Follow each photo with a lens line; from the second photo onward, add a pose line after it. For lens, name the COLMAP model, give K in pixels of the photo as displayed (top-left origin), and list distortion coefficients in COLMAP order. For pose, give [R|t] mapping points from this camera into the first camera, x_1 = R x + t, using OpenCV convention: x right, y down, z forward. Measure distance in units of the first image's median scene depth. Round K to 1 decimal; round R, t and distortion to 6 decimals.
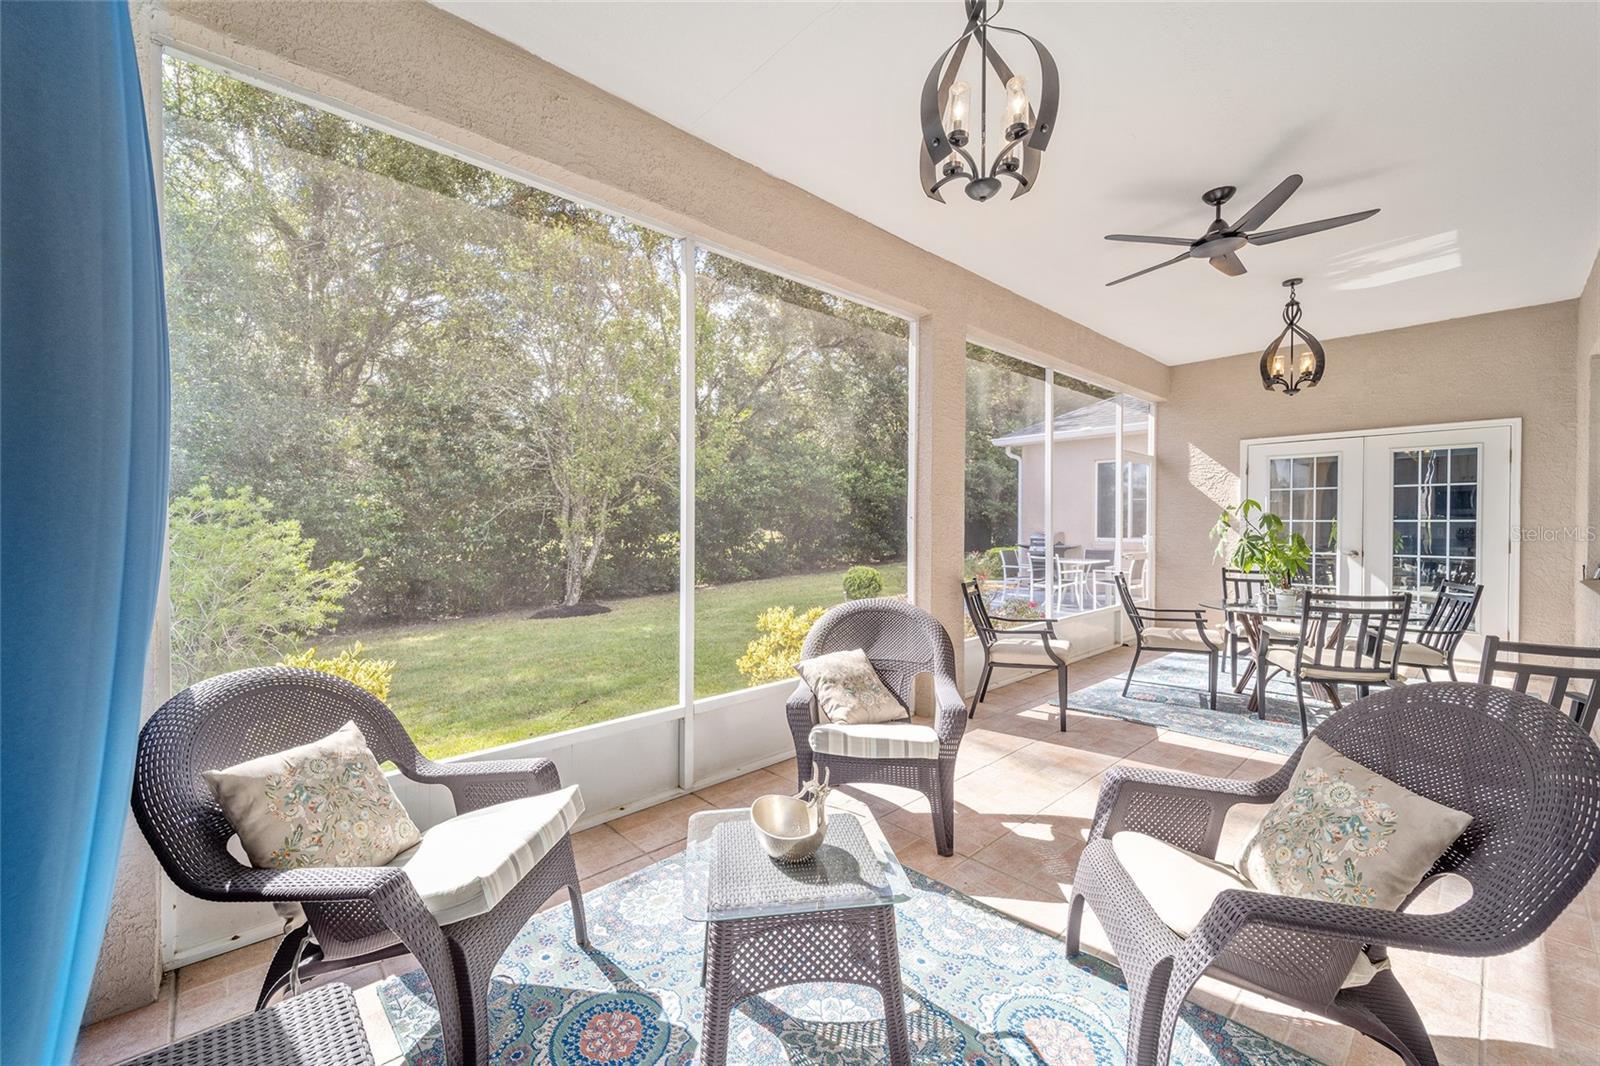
lens RADIAL K [[645.5, 0, 793.2], [0, 645.5, 526.2], [0, 0, 1]] dist [0.010103, -0.000157]
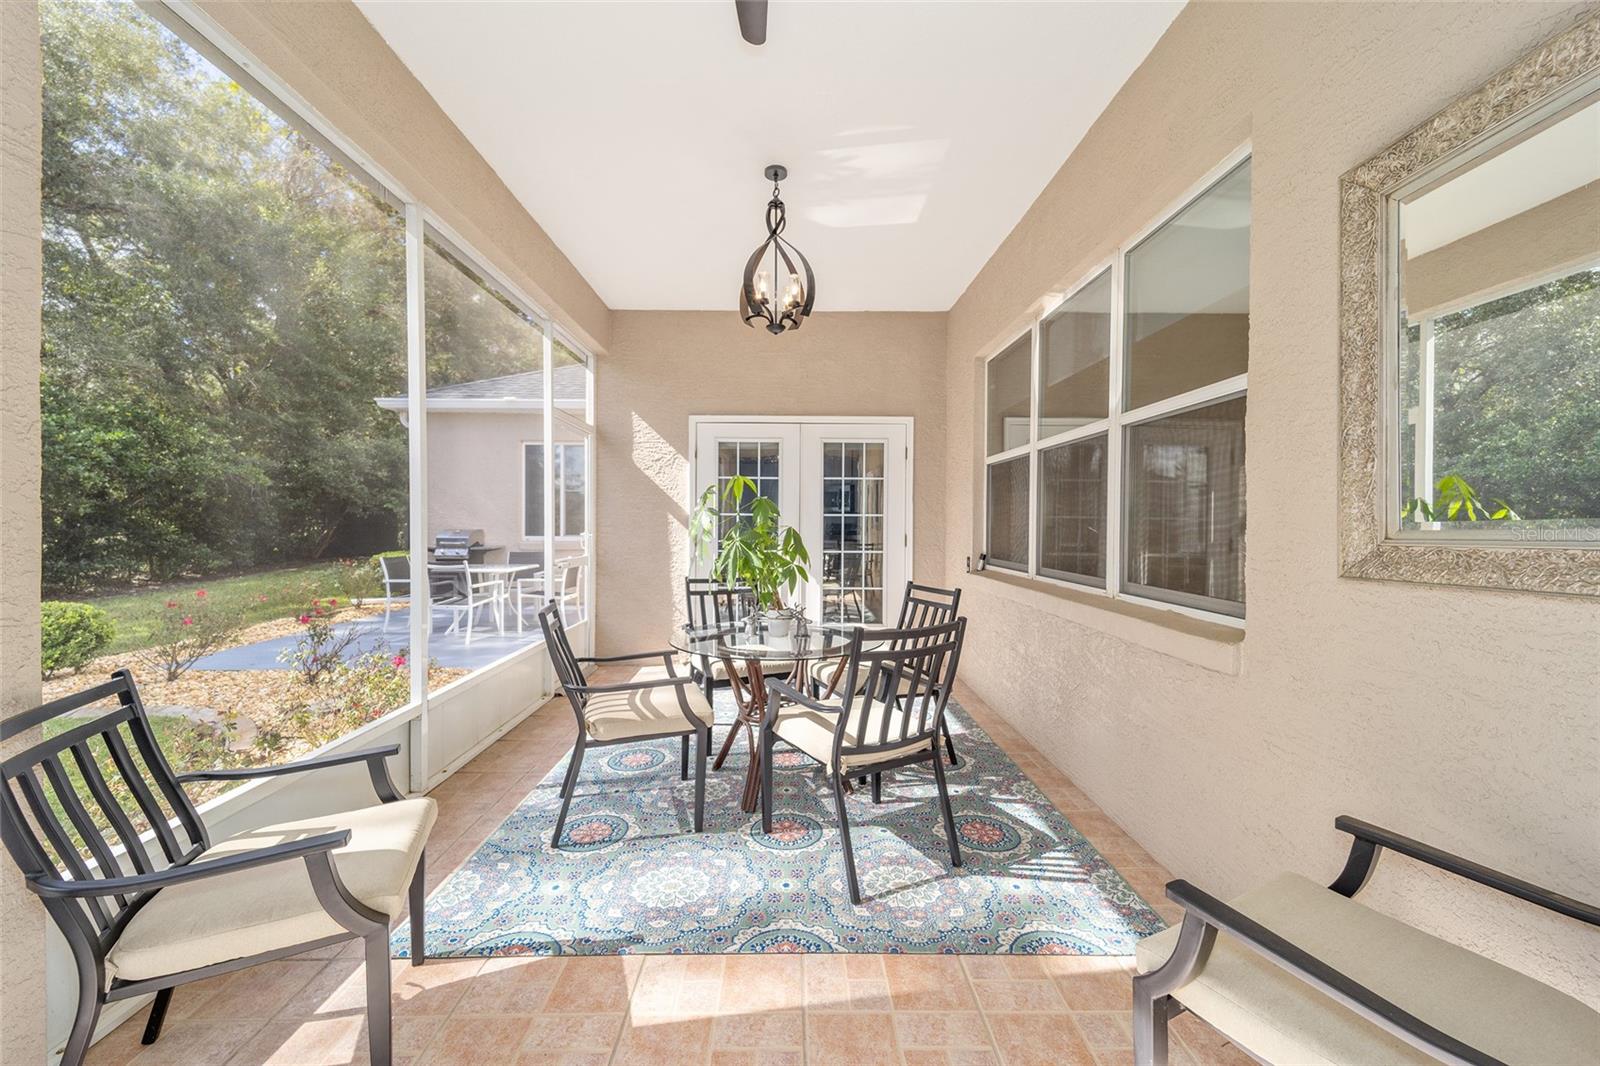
lens RADIAL K [[648.0, 0, 800.0], [0, 648.0, 533.0], [0, 0, 1]] dist [0.011728, -0.000131]
pose [[0.673881, -0.010669, 0.738763, 0.176196], [0.001090, 0.999909, 0.013446, 0.004811], [-0.738839, -0.008256, 0.673832, 0.341740]]
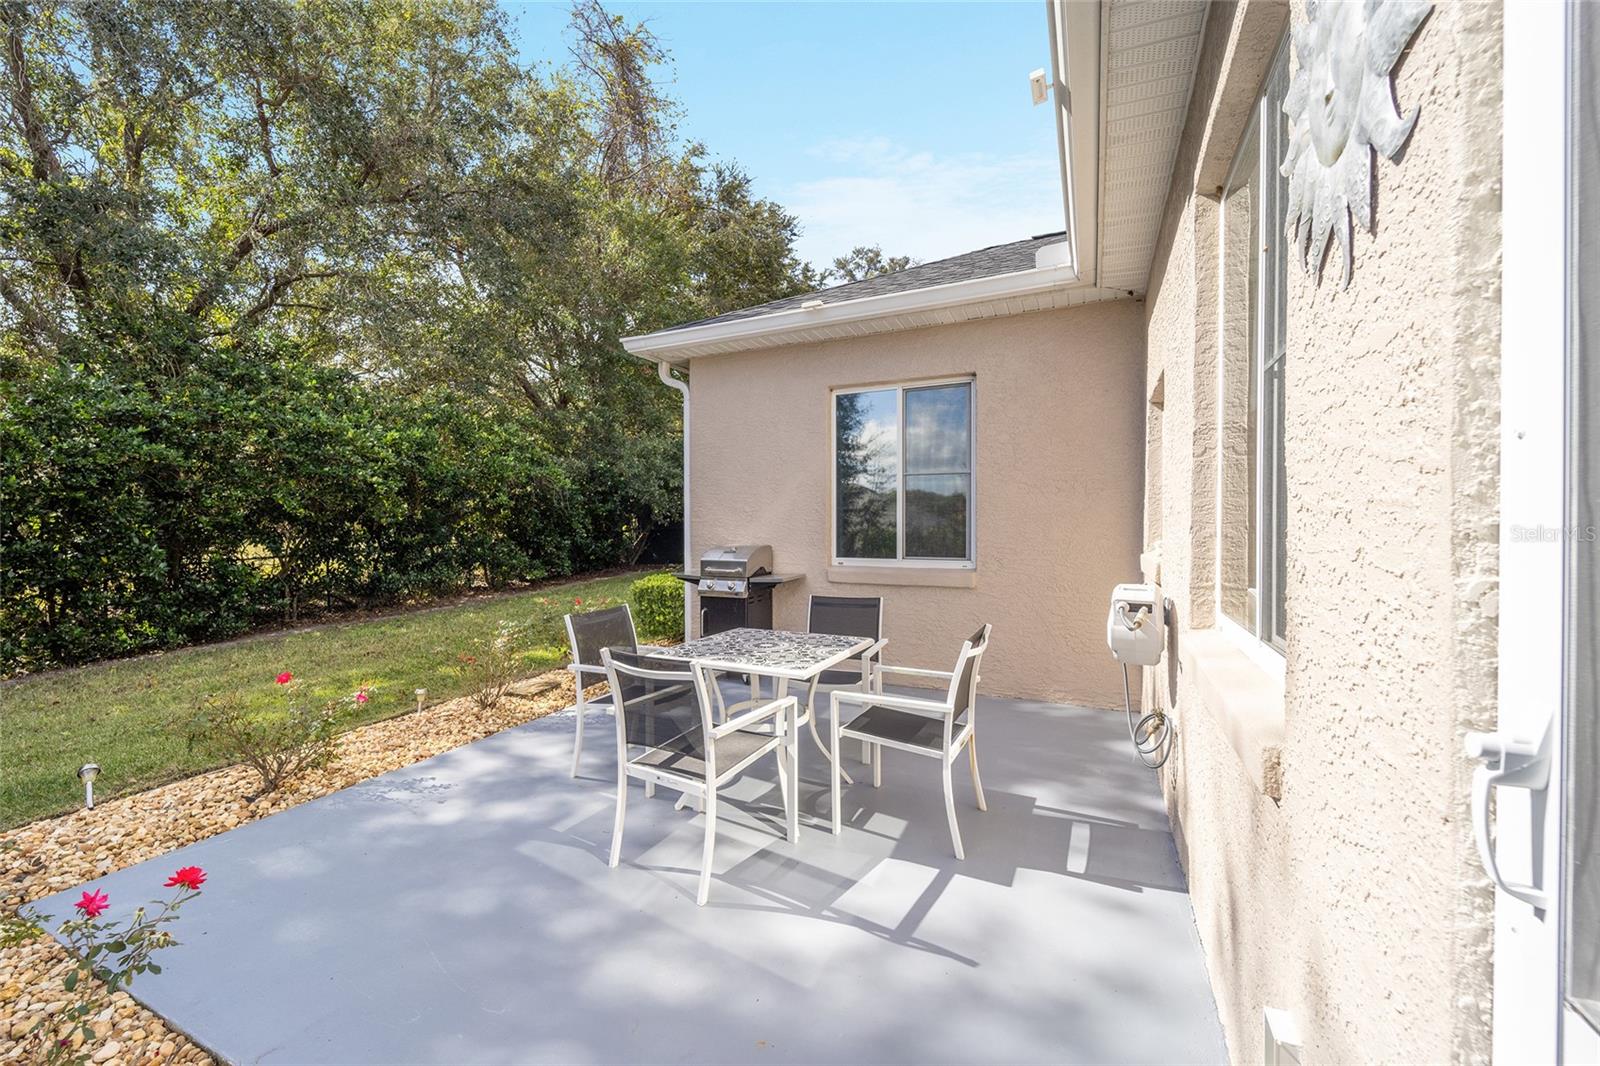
lens RADIAL K [[645.5, 0, 793.2], [0, 645.5, 526.2], [0, 0, 1]] dist [0.010103, -0.000157]
pose [[0.930127, -0.005389, 0.367199, 0.476762], [0.005975, 0.999982, -0.000459, -0.008110], [-0.367190, 0.002621, 0.930142, 1.025569]]
